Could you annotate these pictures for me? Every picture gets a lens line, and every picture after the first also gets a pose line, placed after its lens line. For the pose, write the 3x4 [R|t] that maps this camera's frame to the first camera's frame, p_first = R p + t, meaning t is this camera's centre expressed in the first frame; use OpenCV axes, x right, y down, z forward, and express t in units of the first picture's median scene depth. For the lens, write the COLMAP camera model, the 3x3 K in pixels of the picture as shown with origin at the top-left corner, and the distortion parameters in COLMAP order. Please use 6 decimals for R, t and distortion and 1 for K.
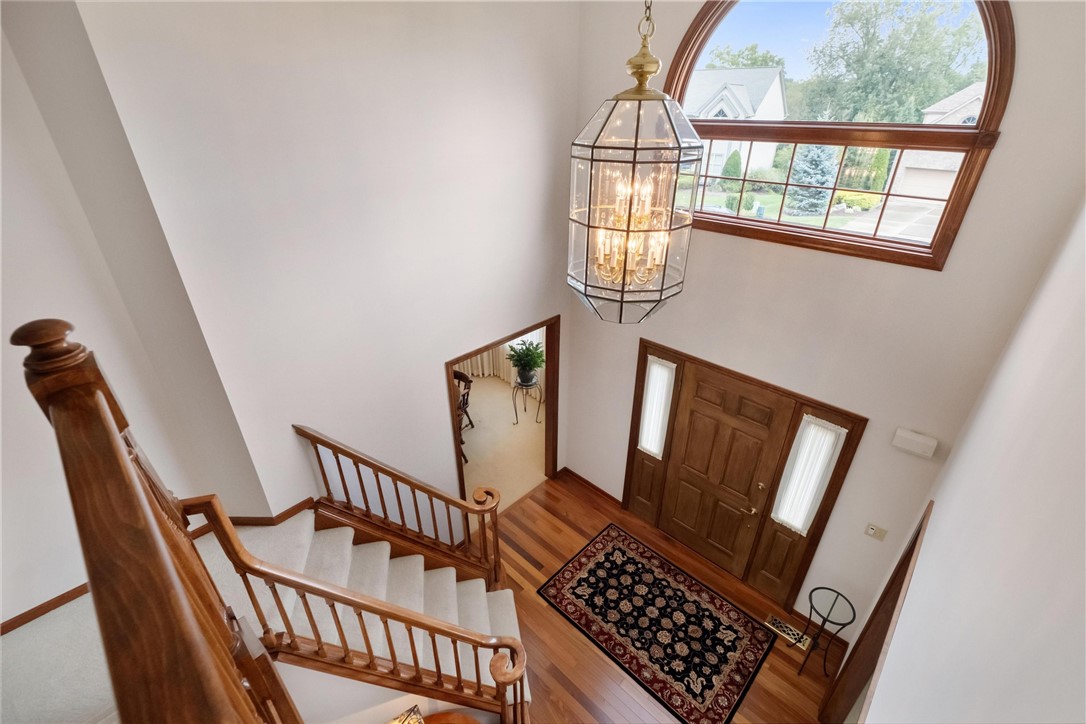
lens RADIAL K [[477.9, 0, 543.9], [0, 477.9, 355.2], [0, 0, 1]] dist [0.001640, 0.000020]
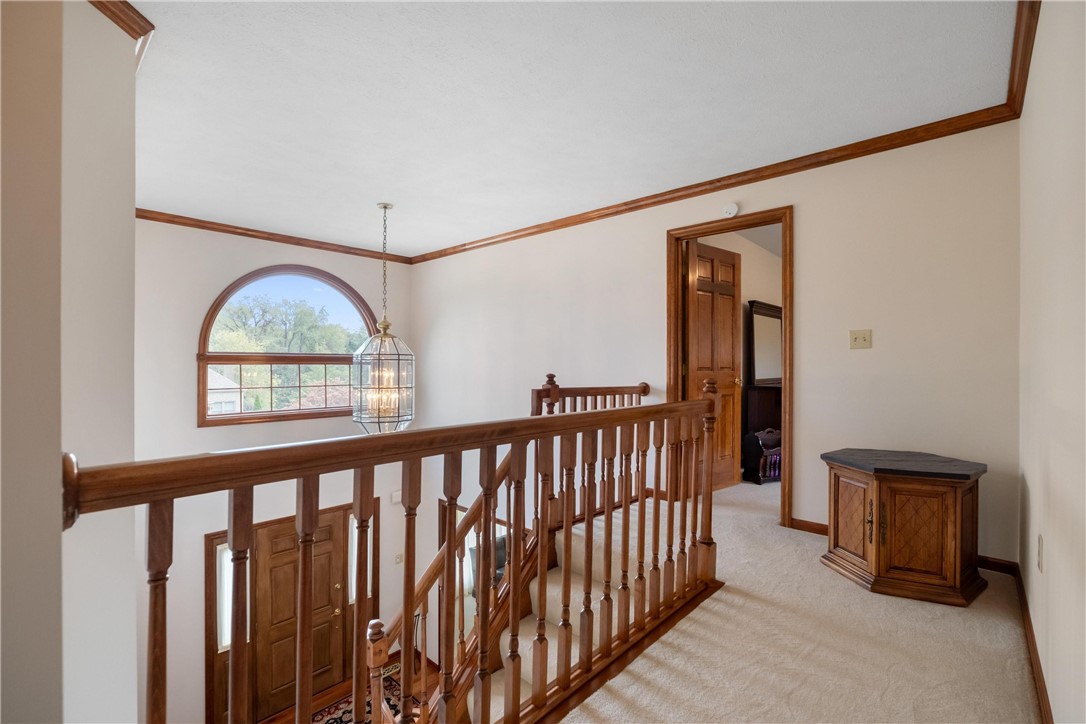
lens RADIAL K [[483.2, 0, 544.7], [0, 483.2, 361.0], [0, 0, 1]] dist [-0.009475, 0.000496]
pose [[-0.033960, -0.006598, 0.999401, -0.901583], [0.466674, 0.884163, 0.021695, -0.050400], [-0.883777, 0.467131, -0.026948, 0.186117]]
